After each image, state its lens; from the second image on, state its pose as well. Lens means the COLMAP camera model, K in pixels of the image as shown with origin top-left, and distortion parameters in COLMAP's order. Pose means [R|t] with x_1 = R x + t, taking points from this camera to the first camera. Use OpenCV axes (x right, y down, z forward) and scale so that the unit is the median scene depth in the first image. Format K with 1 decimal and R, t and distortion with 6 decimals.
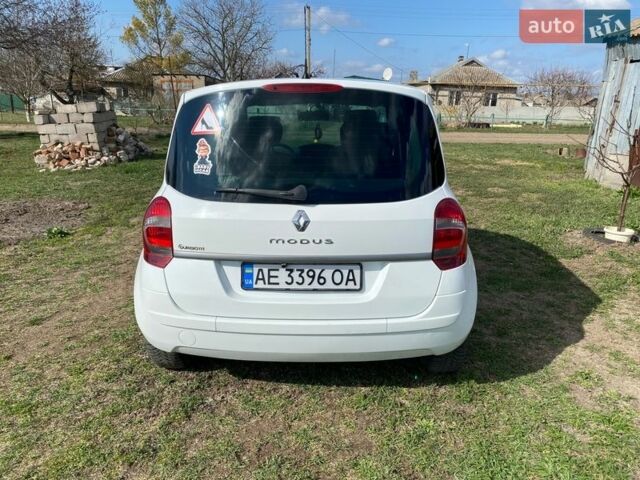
lens RADIAL K [[496.0, 0, 320.0], [0, 496.0, 240.0], [0, 0, 1]] dist [0.049612, 0.001252]
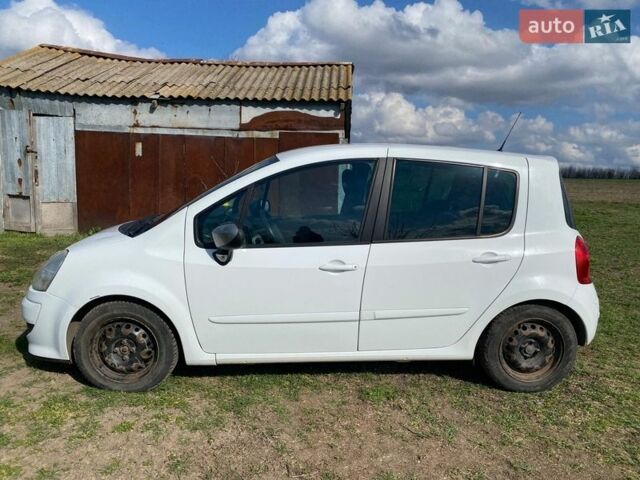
lens RADIAL K [[496.9, 0, 320.0], [0, 496.9, 240.0], [0, 0, 1]] dist [0.005776, 0.003708]
pose [[-0.051825, -0.162986, 0.985266, -1.705359], [0.235579, 0.956753, 0.170661, -0.525145], [-0.970472, 0.240953, -0.011188, 1.864814]]
